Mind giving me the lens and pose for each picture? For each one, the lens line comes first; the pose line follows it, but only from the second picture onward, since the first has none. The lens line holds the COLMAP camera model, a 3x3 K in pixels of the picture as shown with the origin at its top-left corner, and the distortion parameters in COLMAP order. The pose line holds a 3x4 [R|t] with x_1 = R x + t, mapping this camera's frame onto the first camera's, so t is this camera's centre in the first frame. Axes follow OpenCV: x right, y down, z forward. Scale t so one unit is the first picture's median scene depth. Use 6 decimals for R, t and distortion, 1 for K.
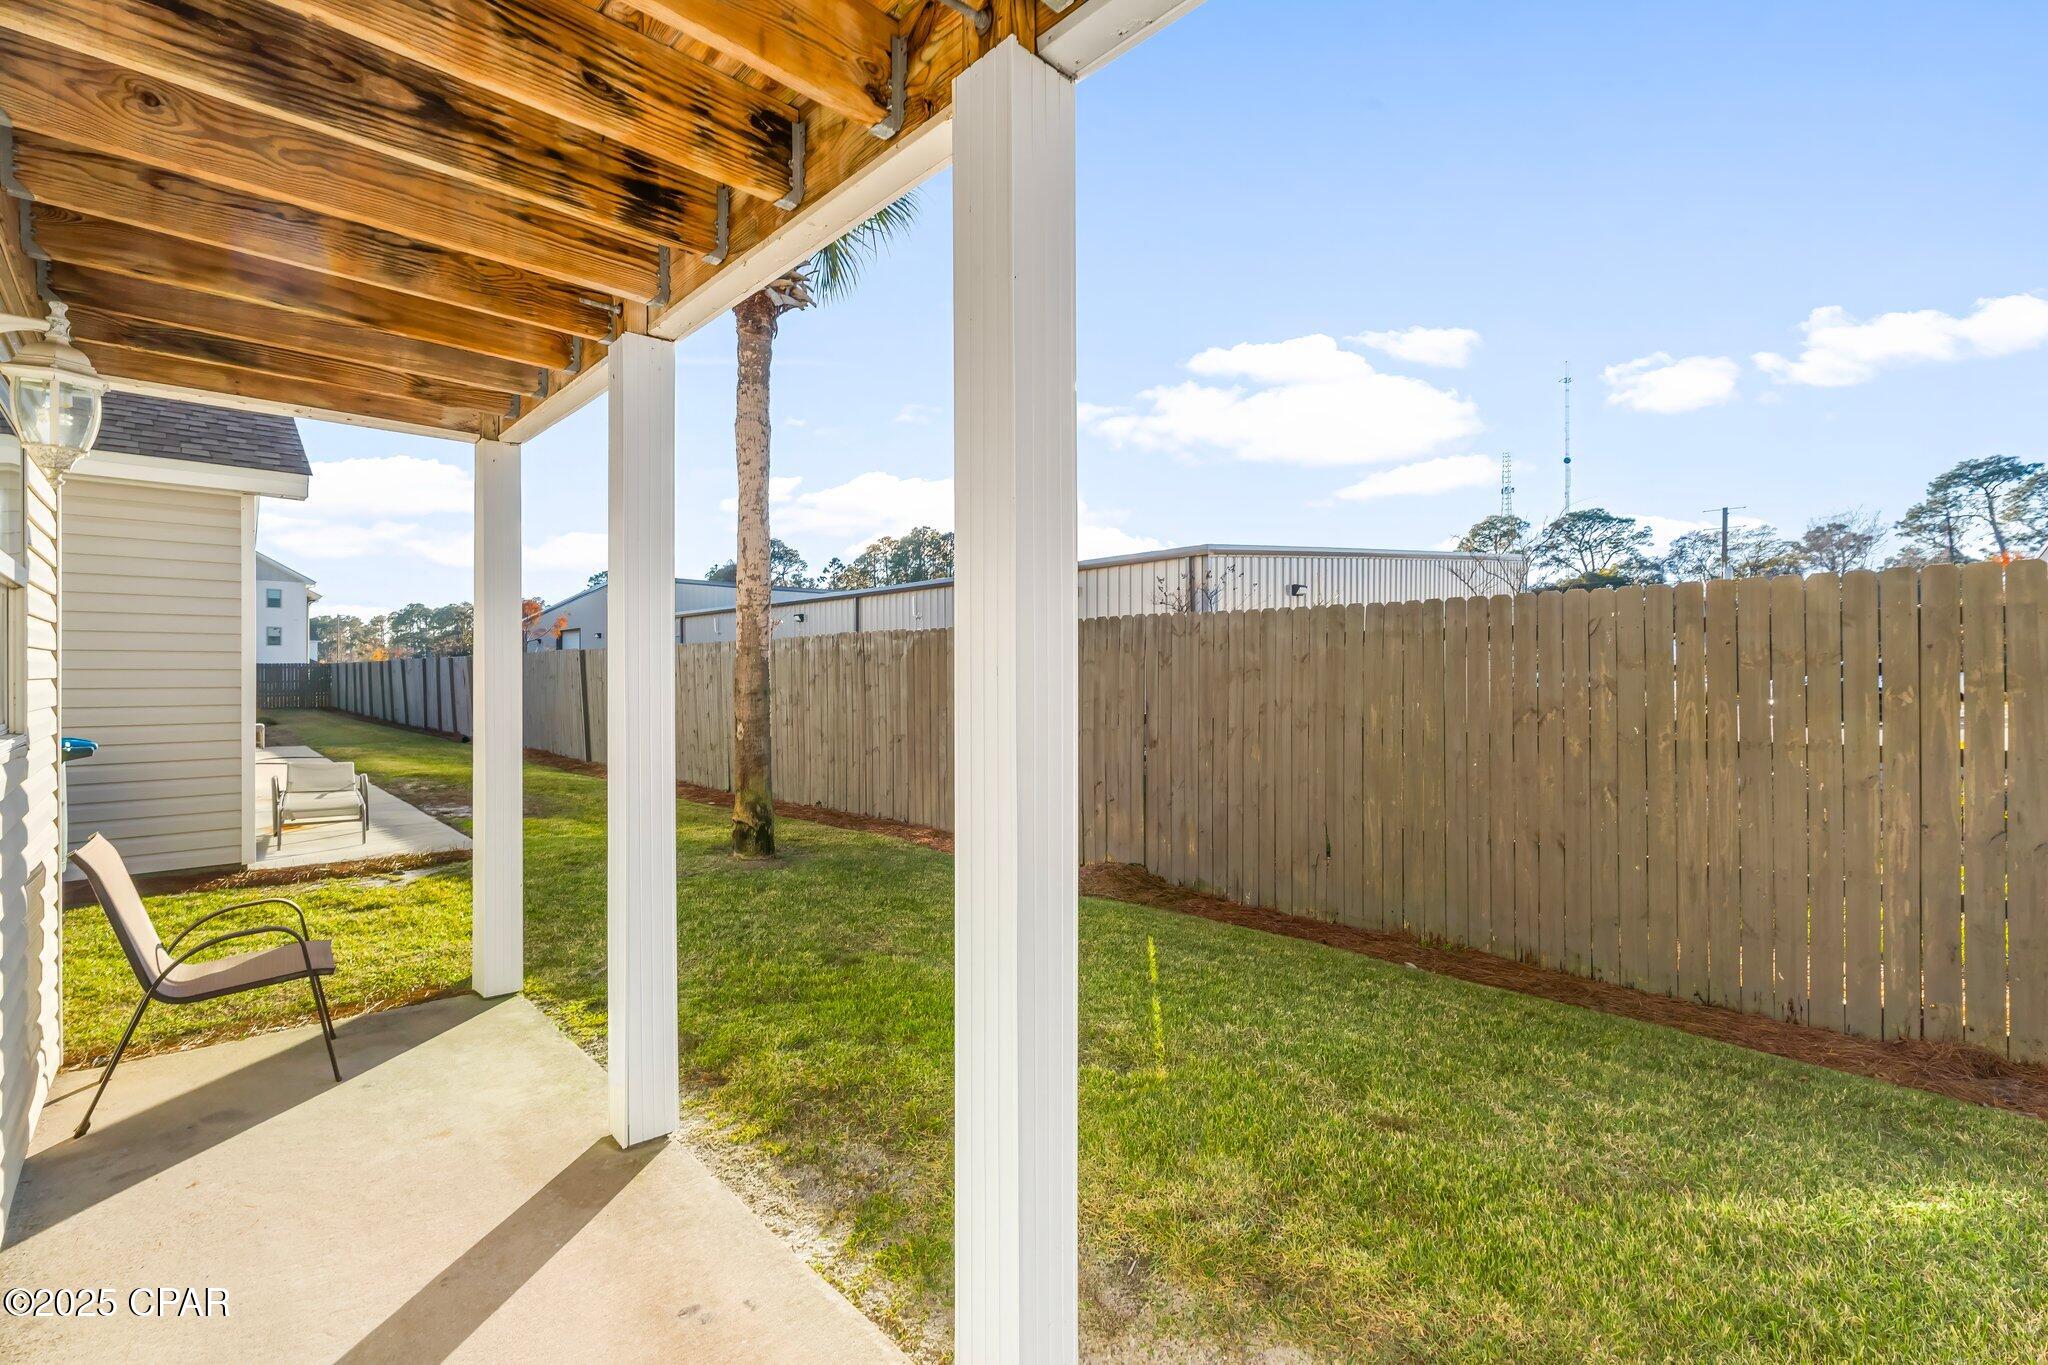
lens RADIAL K [[880.9, 0, 1025.7], [0, 880.9, 674.4], [0, 0, 1]] dist [-0.009814, -0.000049]
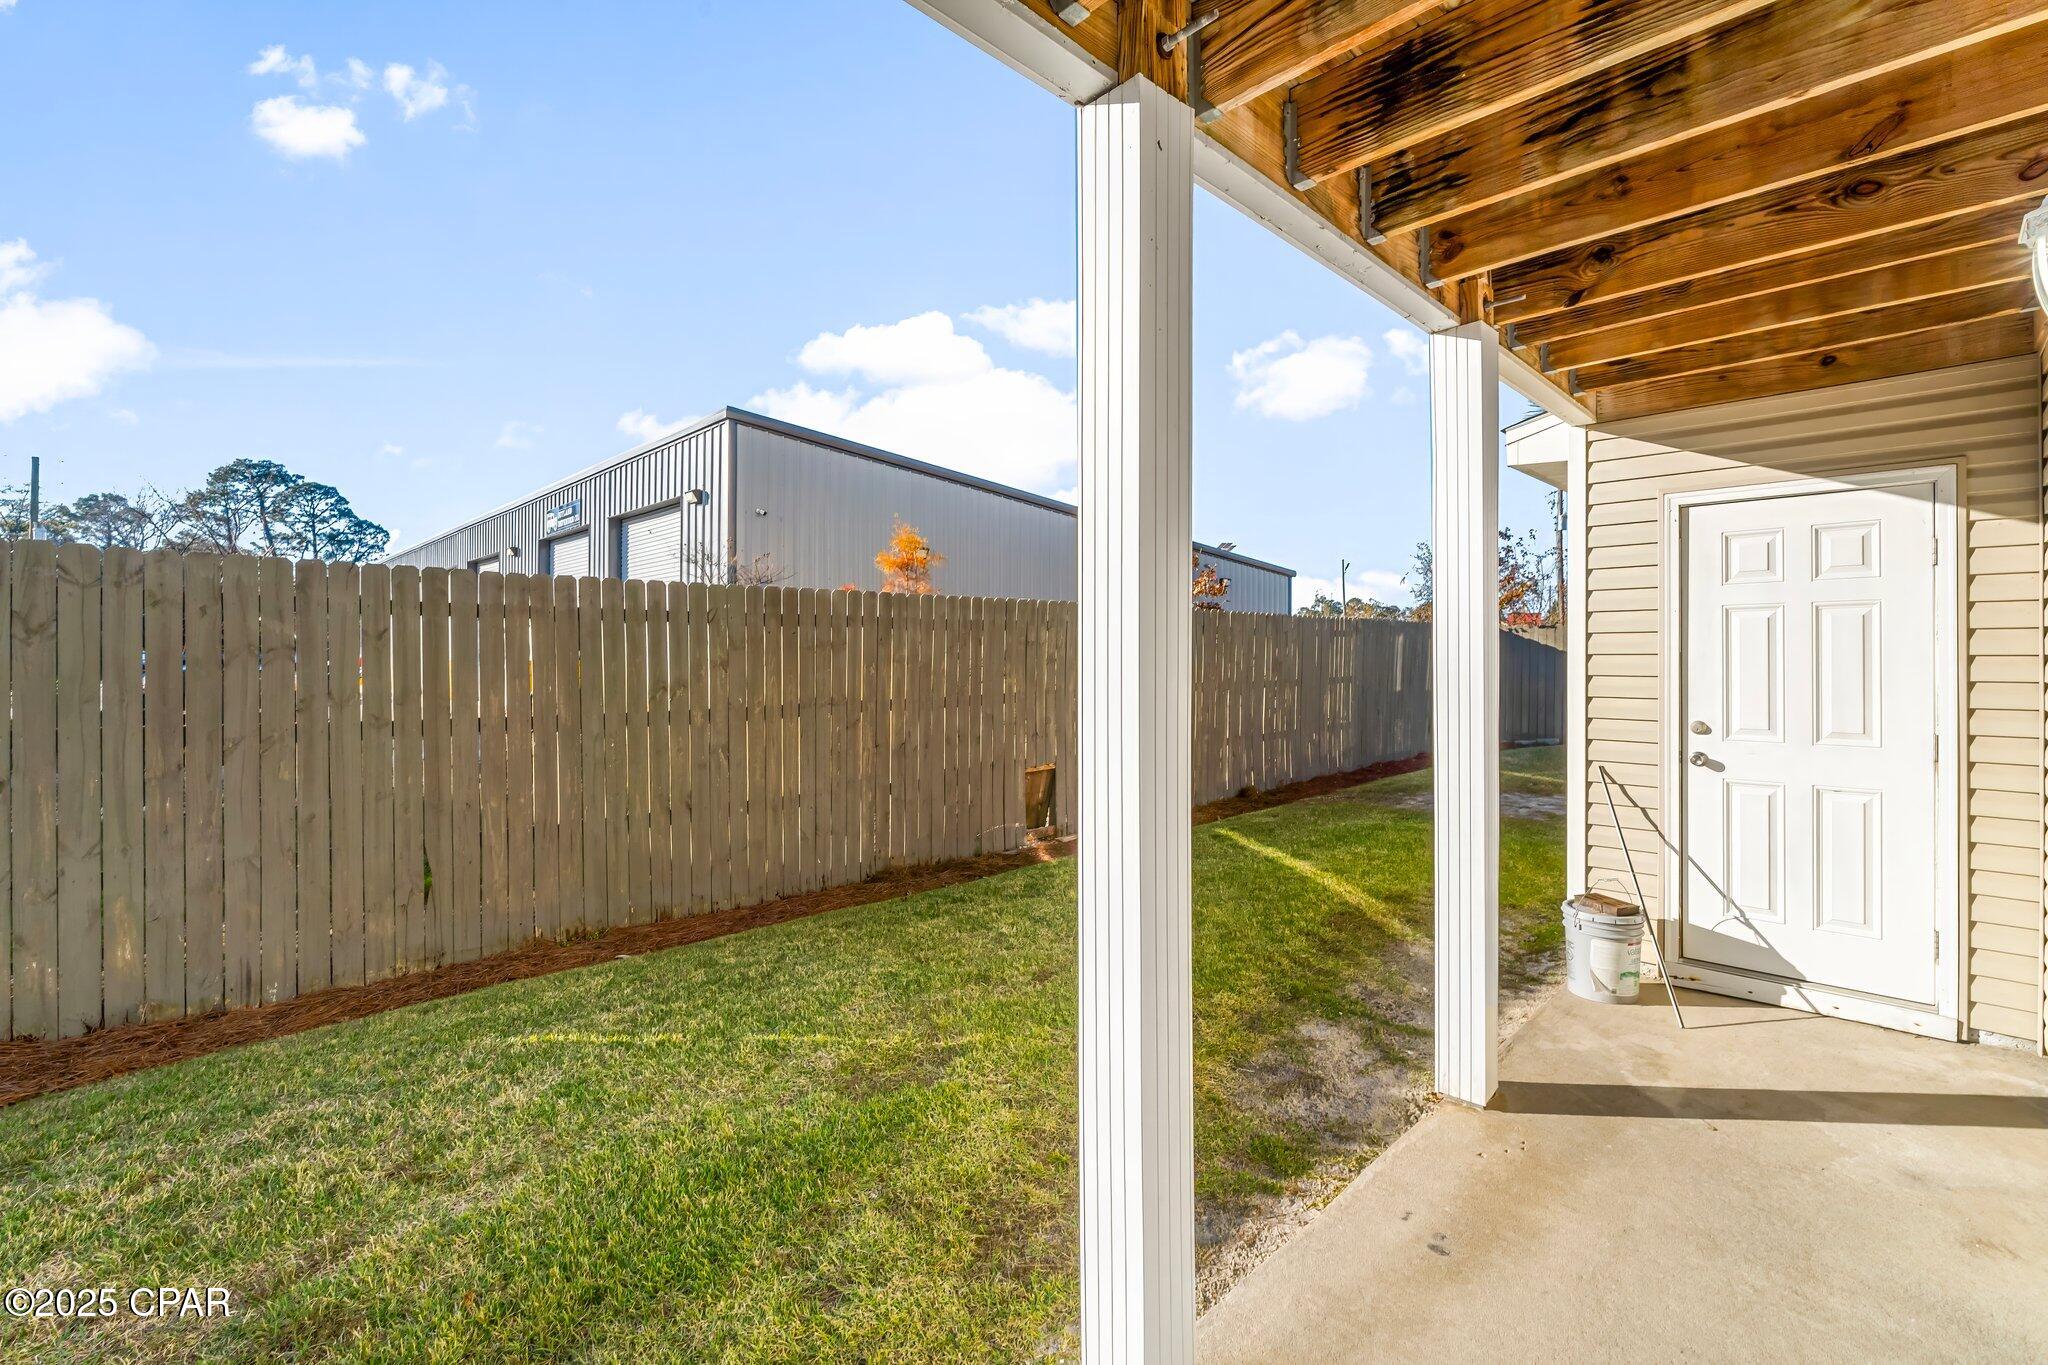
lens RADIAL K [[878.0, 0, 1033.5], [0, 878.0, 668.2], [0, 0, 1]] dist [-0.009961, 0.000615]
pose [[-0.017053, -0.012338, 0.999778, -0.312055], [-0.002152, 0.999922, 0.012303, 0.000678], [-0.999852, -0.001942, -0.017078, 0.334943]]
